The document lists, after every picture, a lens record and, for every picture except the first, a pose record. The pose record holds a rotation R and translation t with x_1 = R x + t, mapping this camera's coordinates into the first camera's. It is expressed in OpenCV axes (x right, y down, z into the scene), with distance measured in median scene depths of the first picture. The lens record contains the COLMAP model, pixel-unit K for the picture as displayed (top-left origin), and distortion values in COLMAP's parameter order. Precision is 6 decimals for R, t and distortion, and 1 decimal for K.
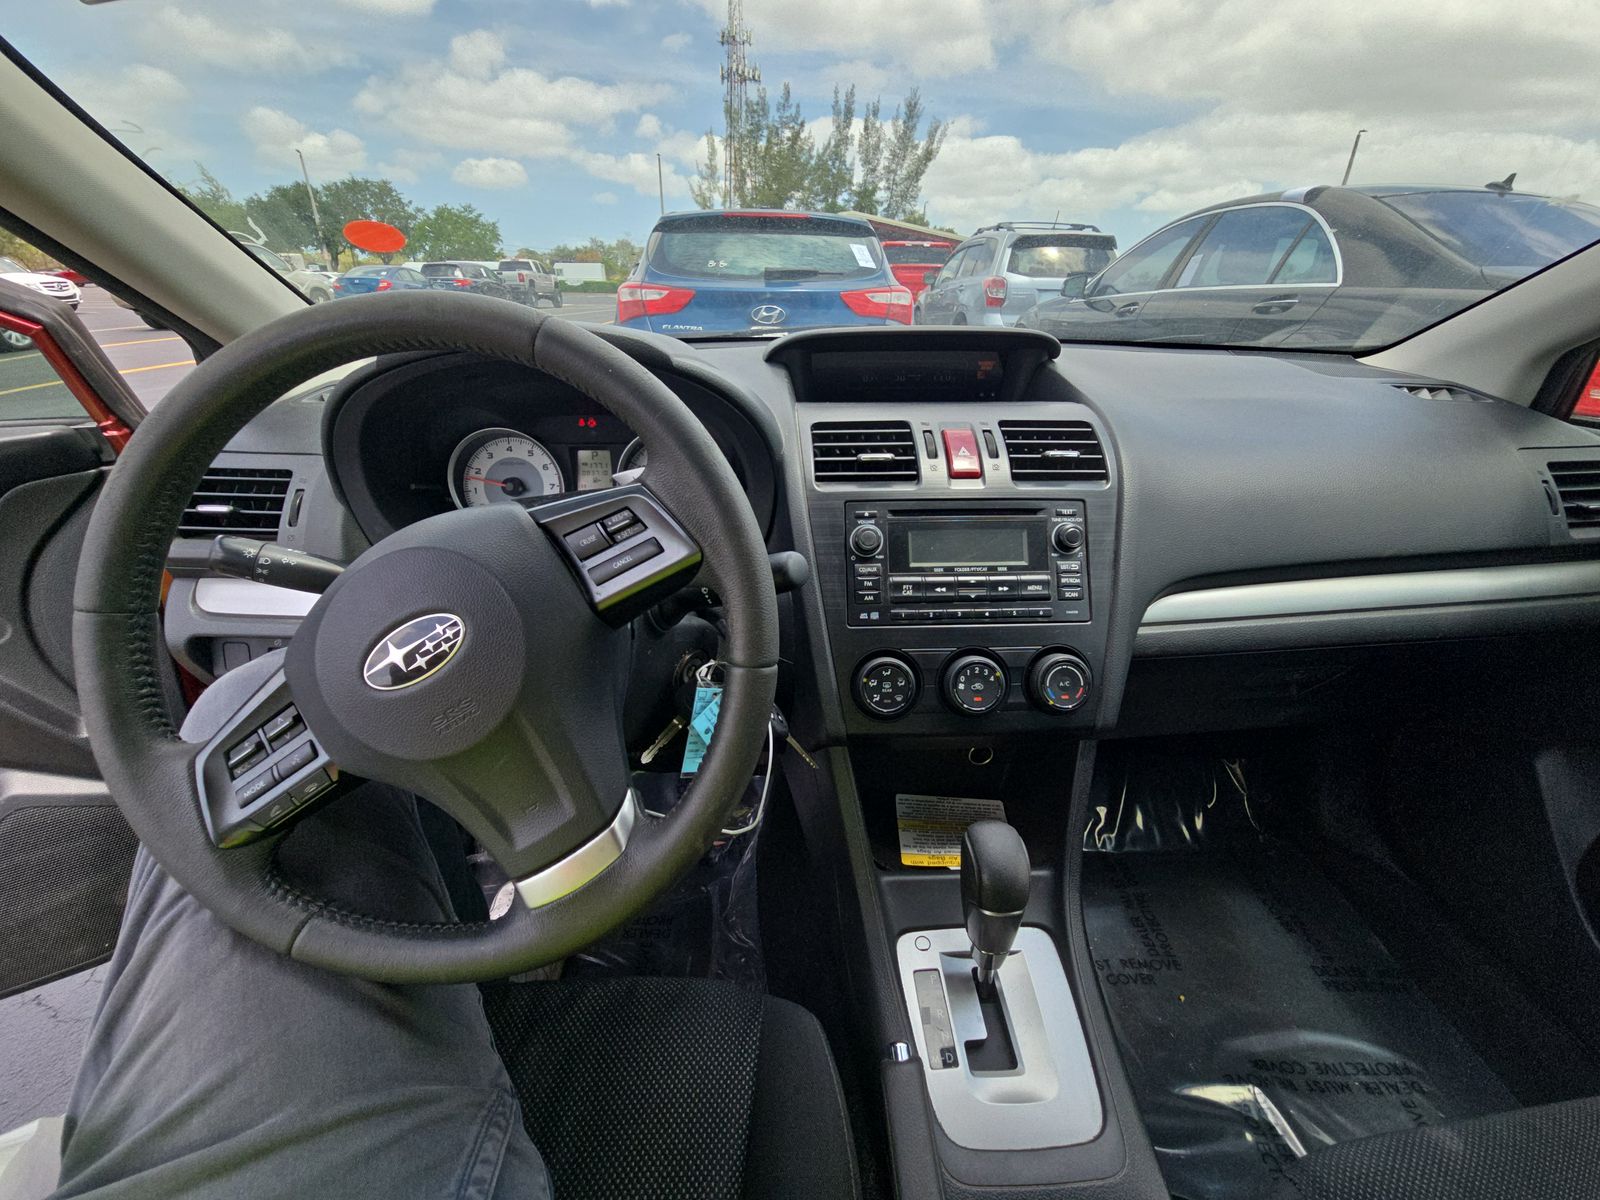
lens RADIAL K [[667.0, 0, 801.2], [0, 667.0, 593.2], [0, 0, 1]] dist [0.004854, -0.000388]
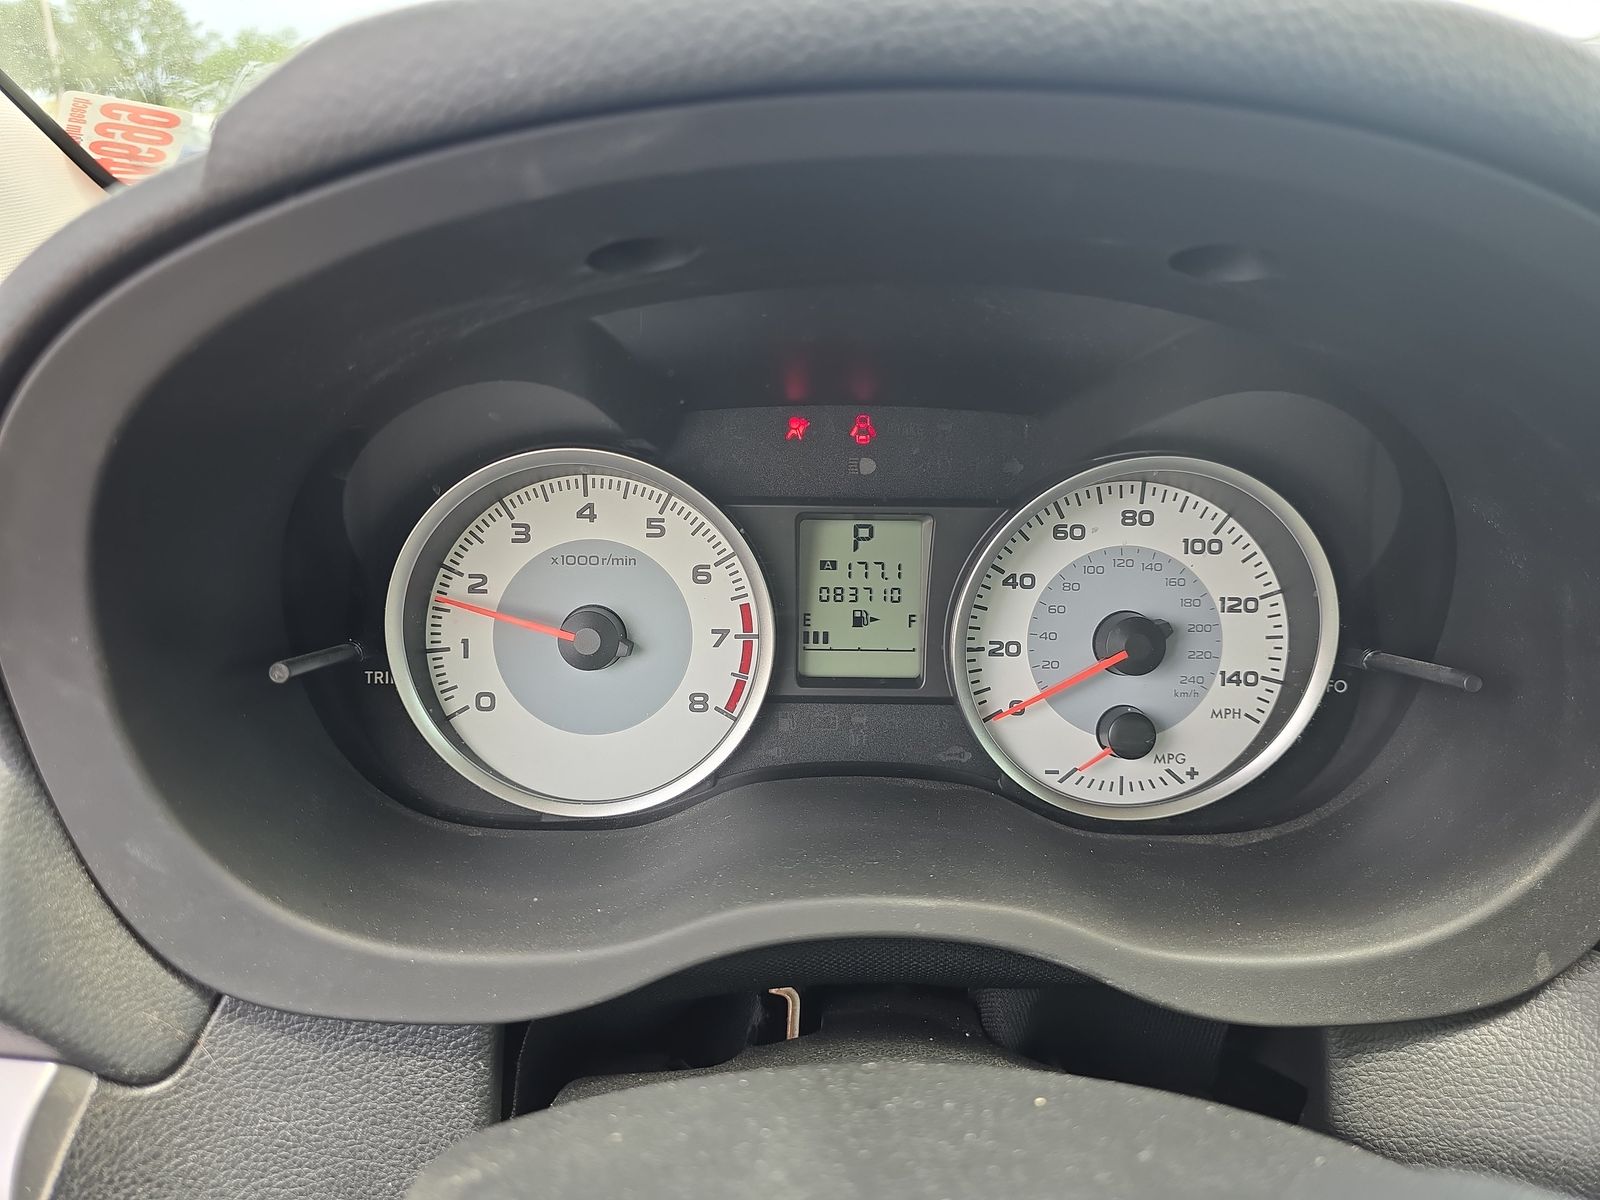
lens RADIAL K [[1128.2, 0, 800.0], [0, 1128.2, 600.0], [0, 0, 1]] dist [0.038244, -0.061748]
pose [[0.999592, 0.022470, -0.017637, -0.407051], [-0.023538, 0.997745, -0.062862, -0.180888], [0.016185, 0.063252, 0.997866, 0.612698]]
